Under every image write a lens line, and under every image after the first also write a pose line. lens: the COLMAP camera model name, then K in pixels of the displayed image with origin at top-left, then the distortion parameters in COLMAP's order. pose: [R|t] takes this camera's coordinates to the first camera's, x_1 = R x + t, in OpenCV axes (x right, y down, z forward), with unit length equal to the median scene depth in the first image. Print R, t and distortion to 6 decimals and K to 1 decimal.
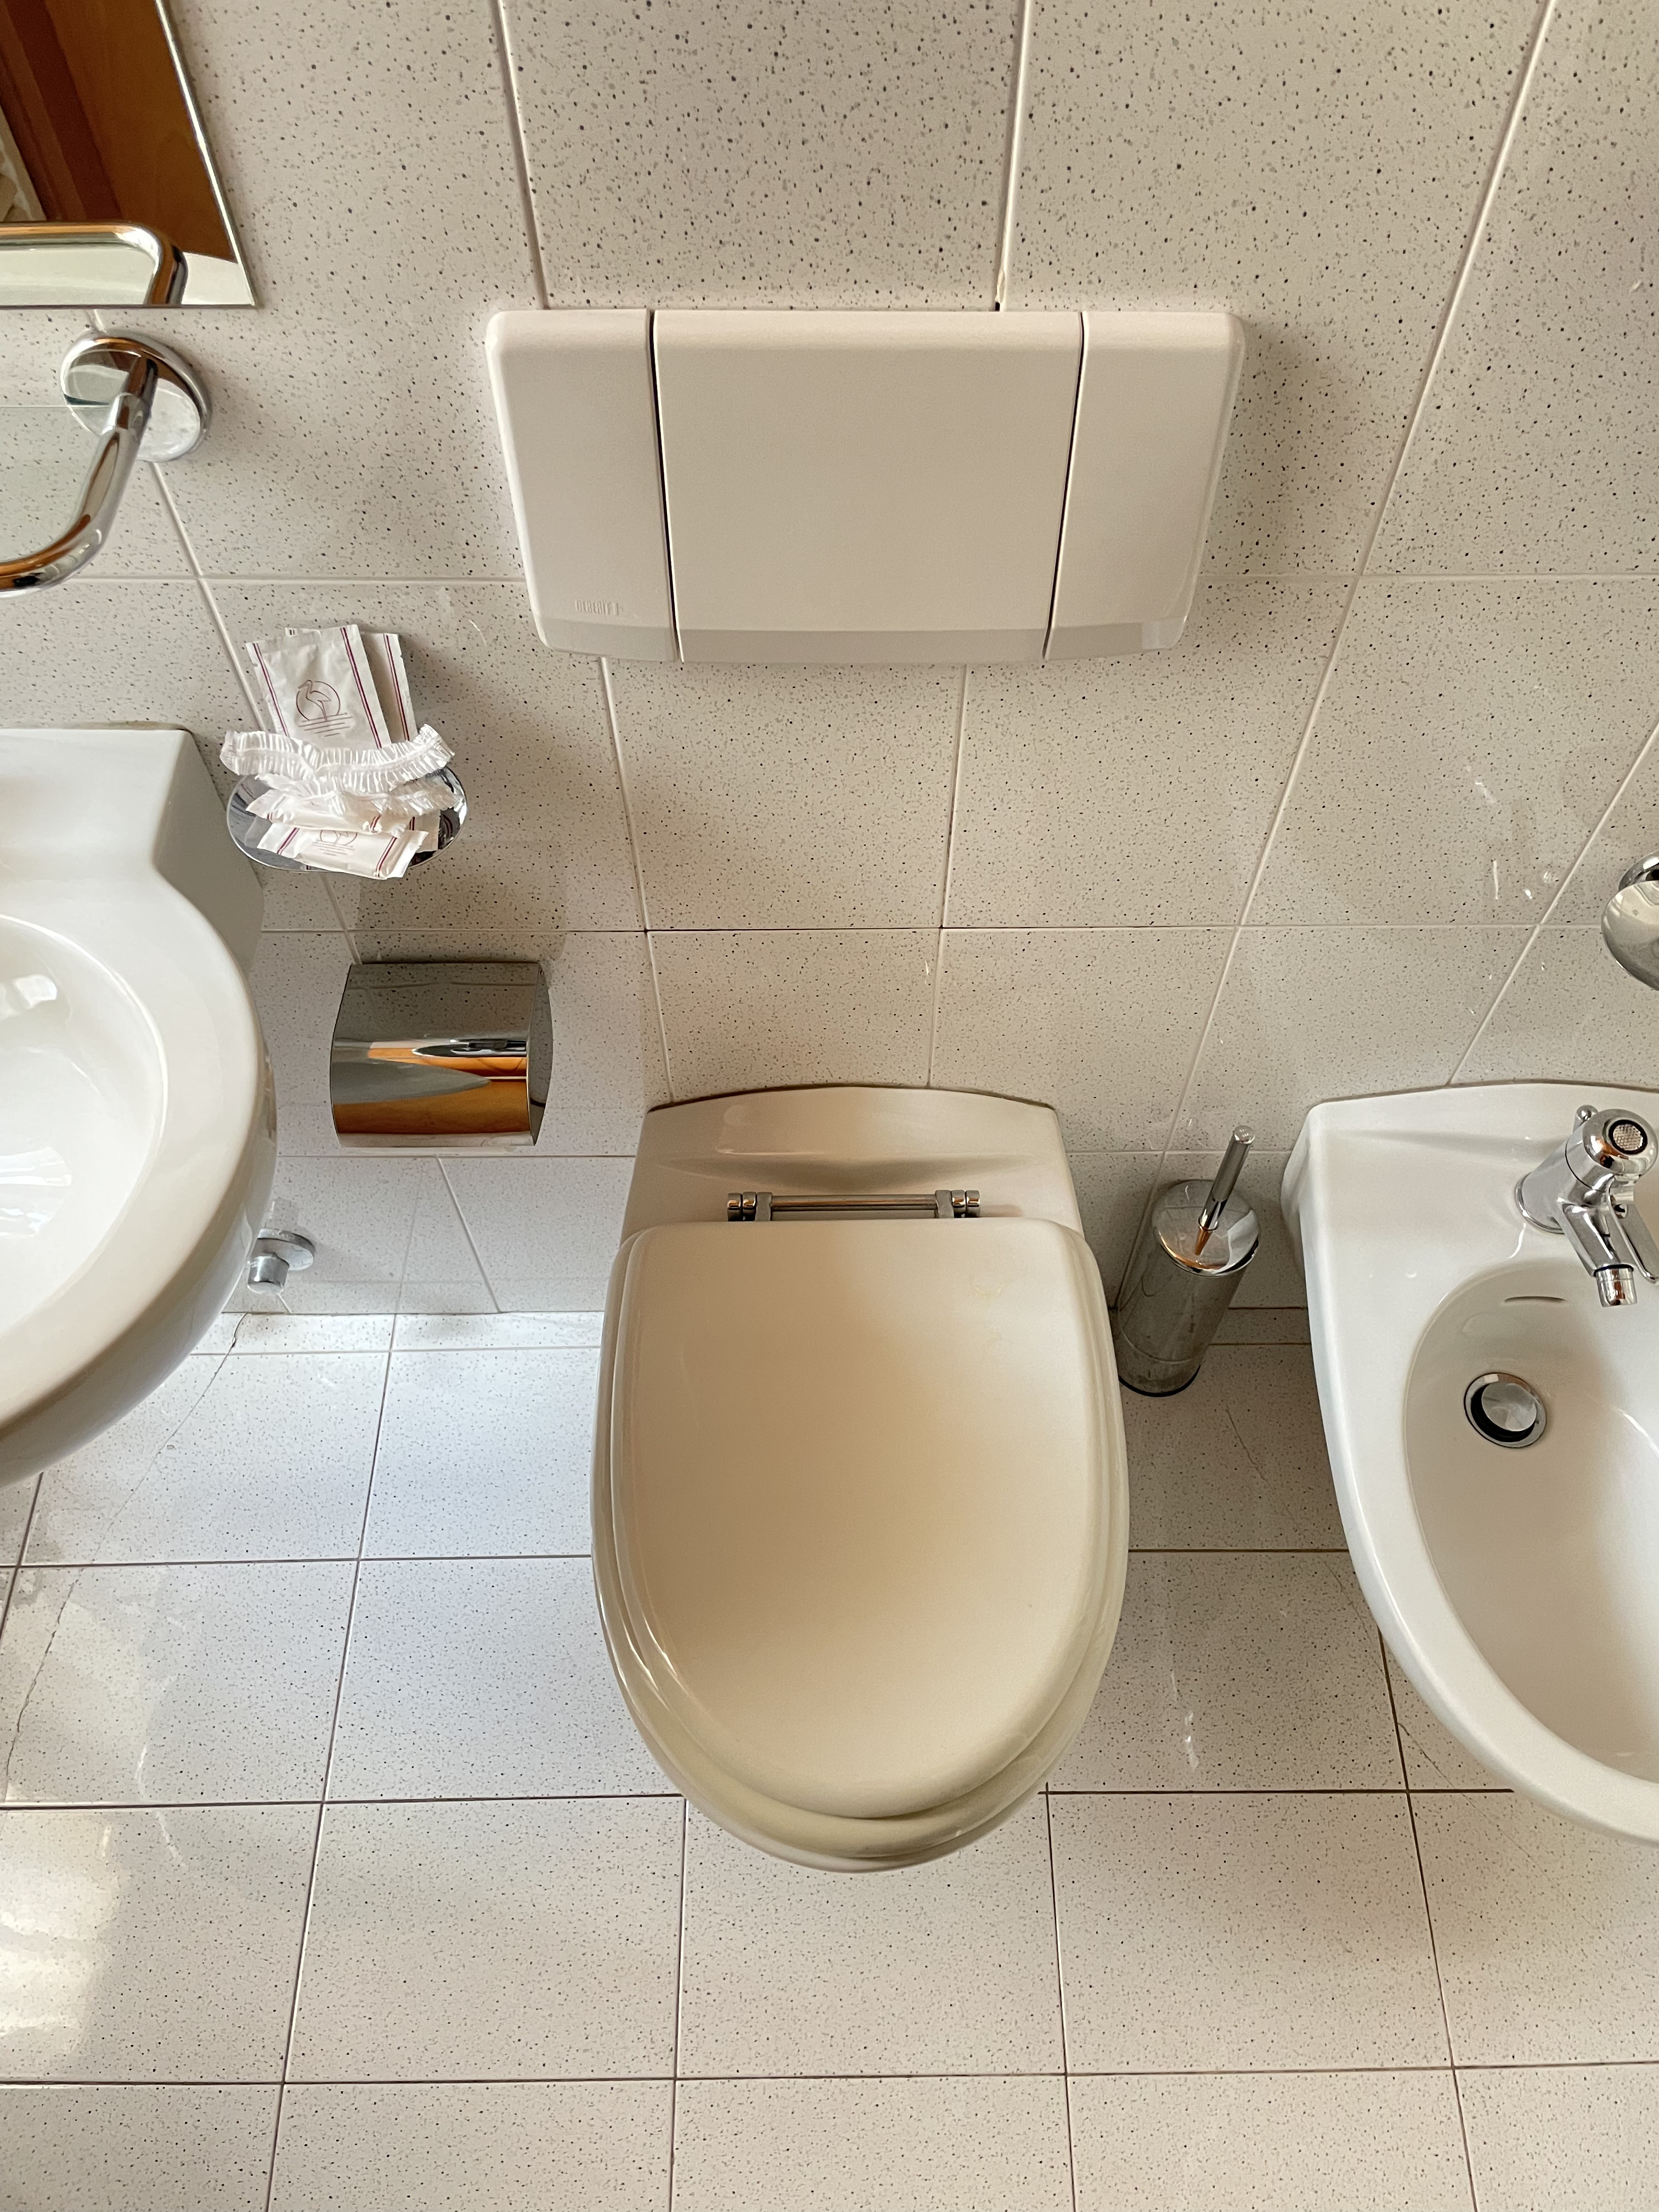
lens RADIAL K [[1687.5, 0, 829.5], [0, 1687.5, 1106.0], [0, 0, 1]] dist [0.048967, -0.002603]
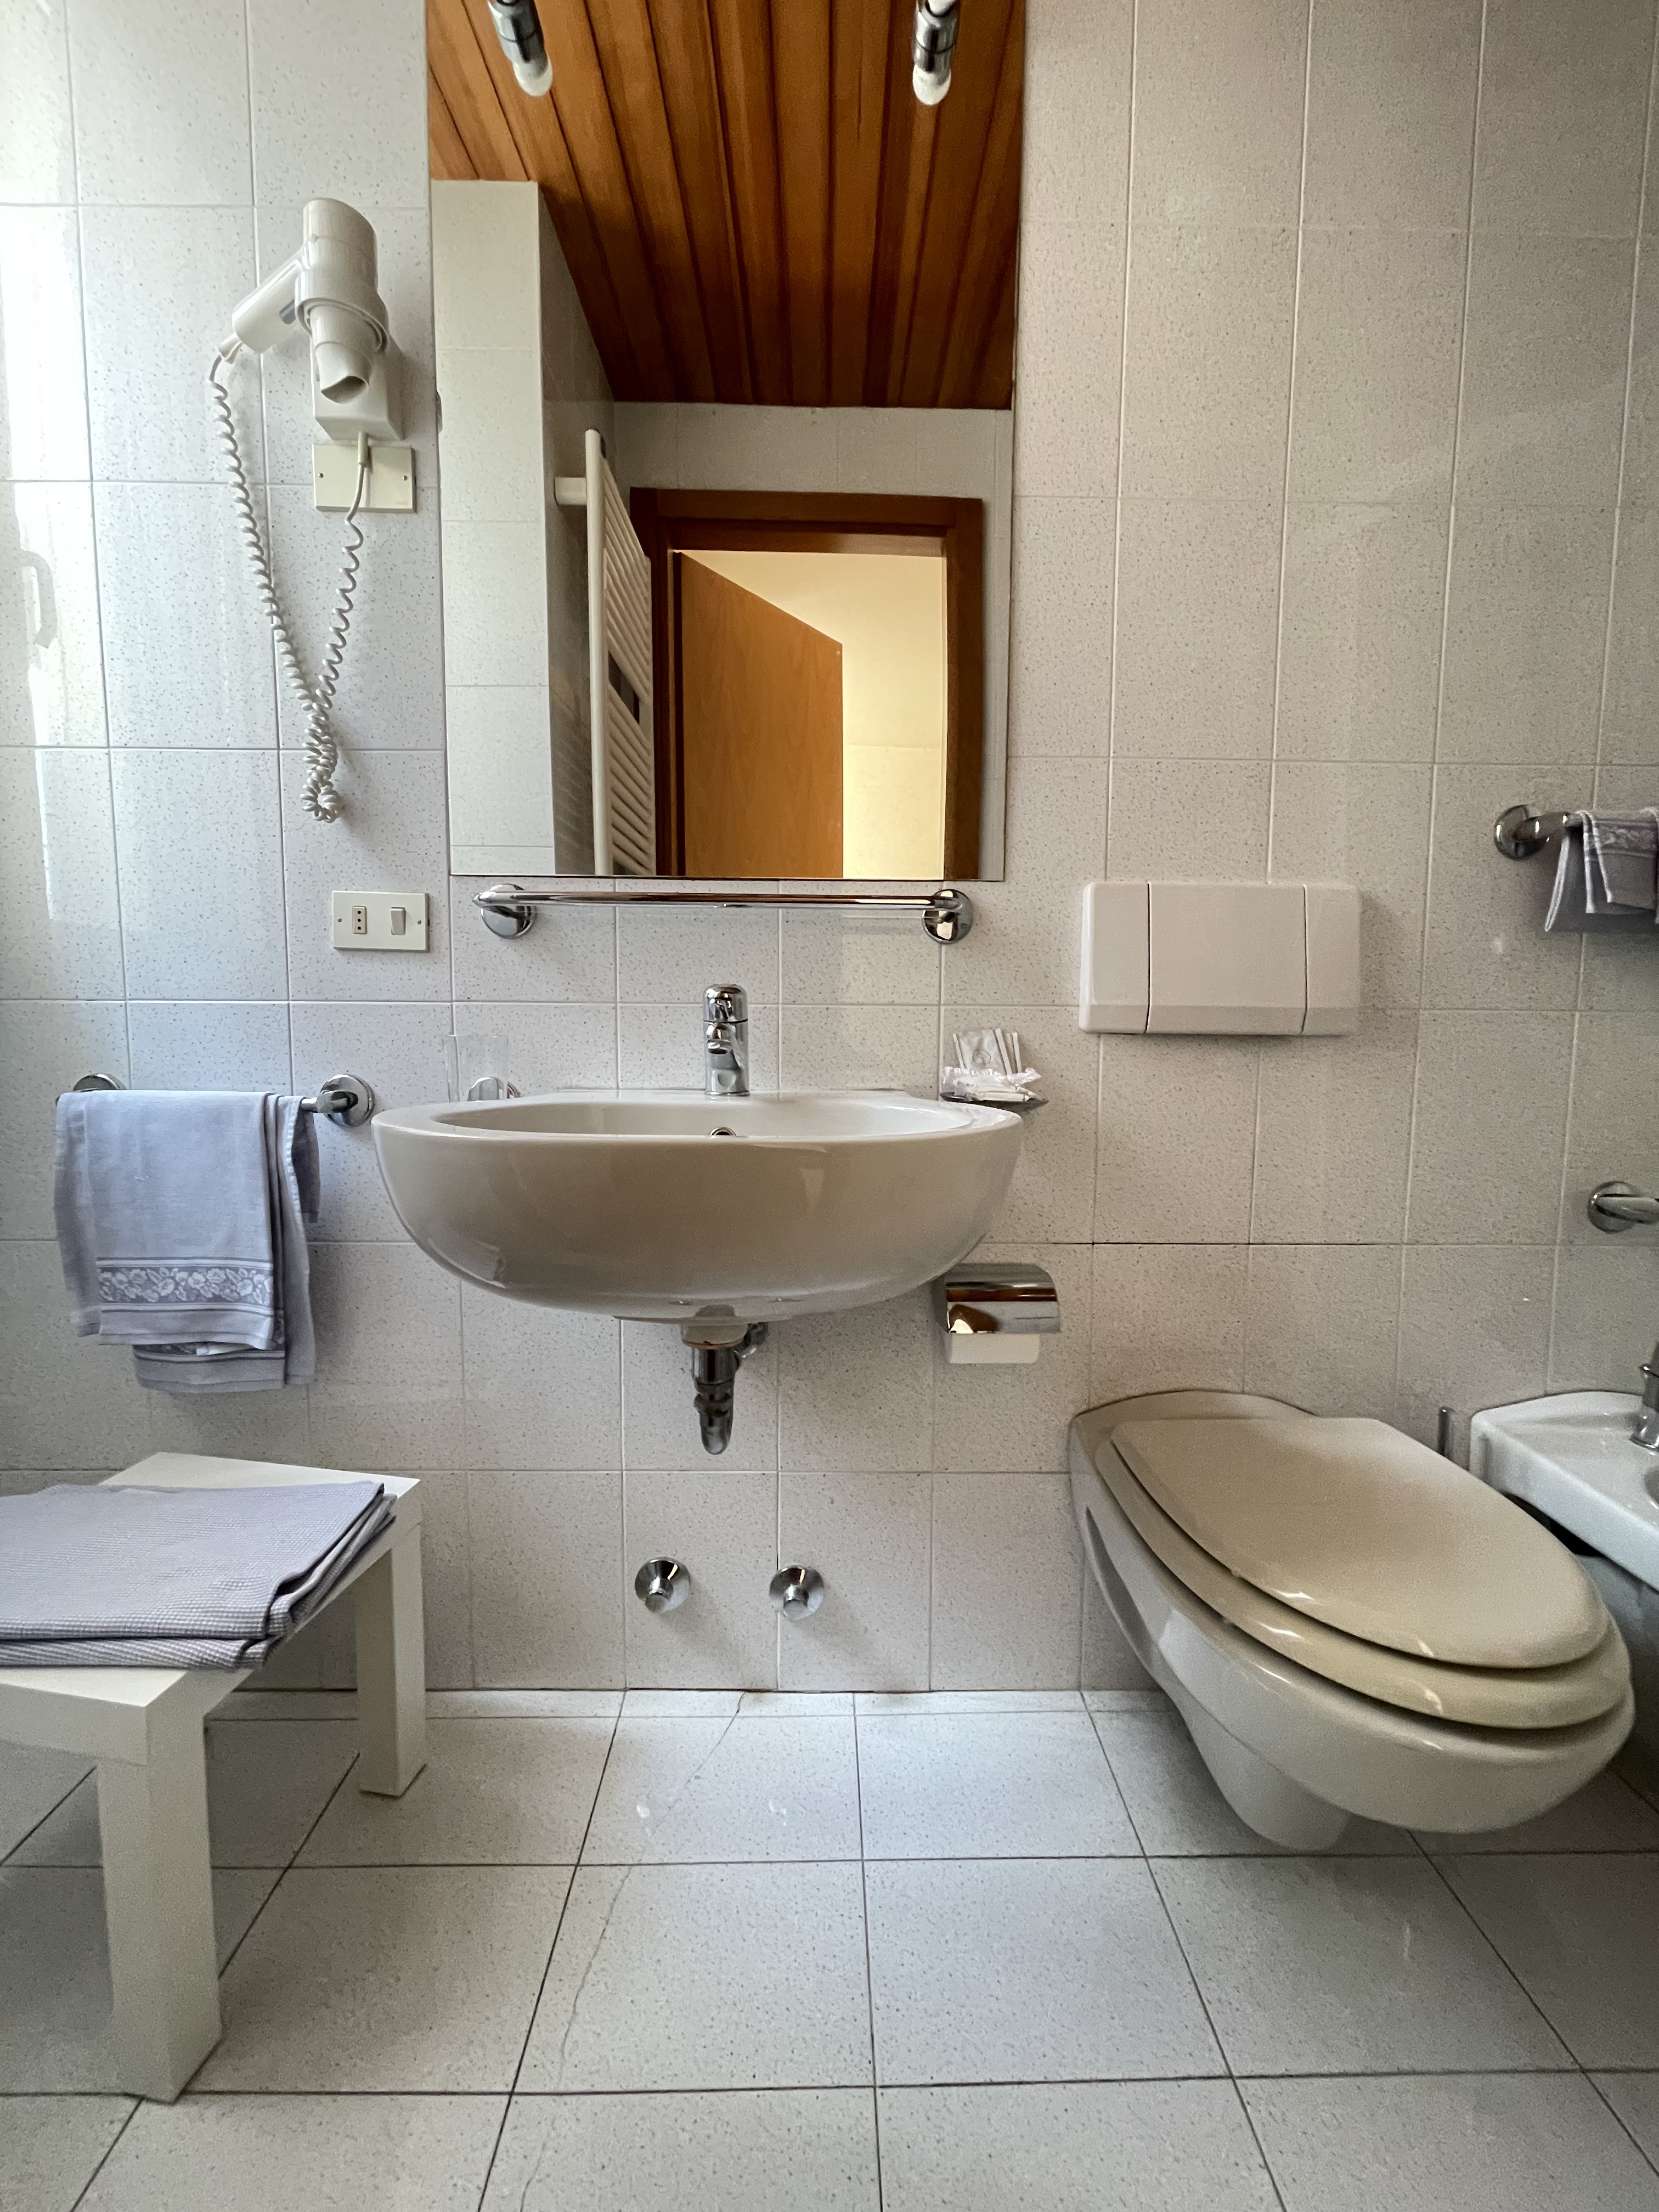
lens RADIAL K [[900.9, 0, 829.8], [0, 900.9, 1093.1], [0, 0, 1]] dist [-0.015163, 0.009988]
pose [[0.999955, 0.006174, 0.007176, -0.507855], [0.002106, 0.594012, -0.804453, 0.744717], [-0.009229, 0.804433, 0.593972, 0.332518]]
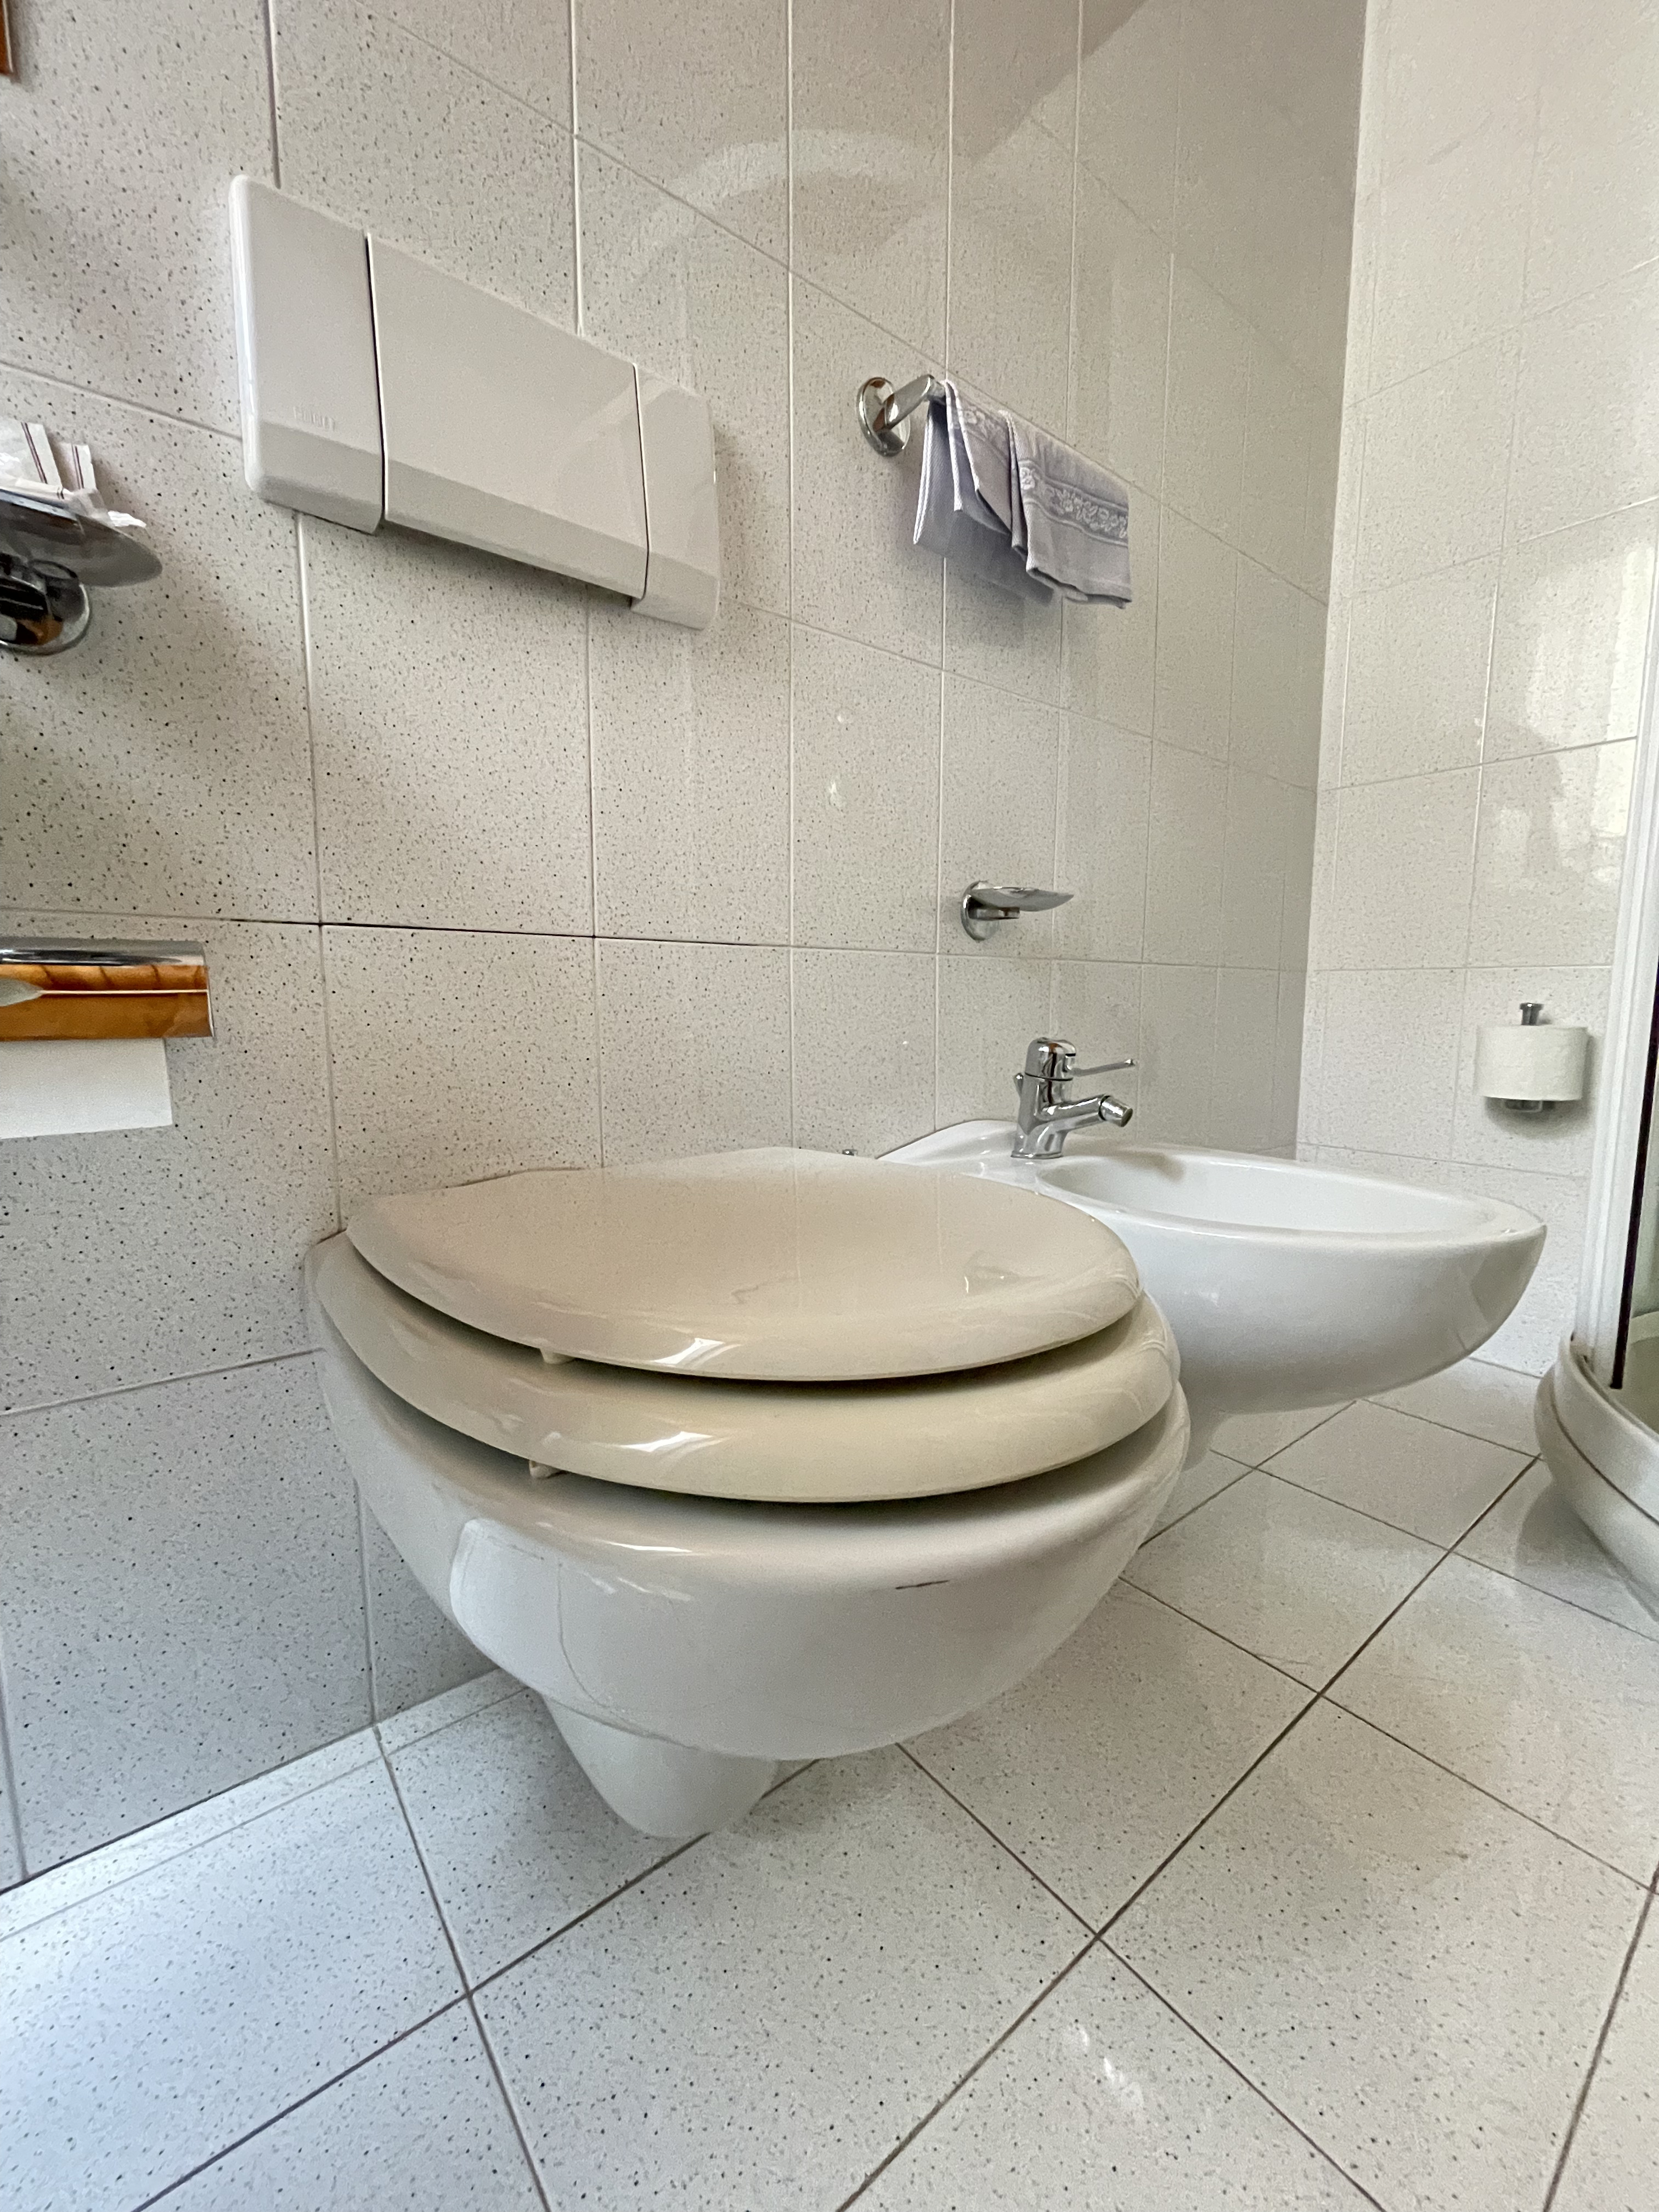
lens RADIAL K [[900.9, 0, 829.8], [0, 900.9, 1093.1], [0, 0, 1]] dist [-0.015163, 0.009988]
pose [[0.788364, -0.065462, 0.611716, -0.254454], [0.523142, 0.594567, -0.610584, 0.559033], [-0.323736, 0.801377, 0.502981, 0.869174]]
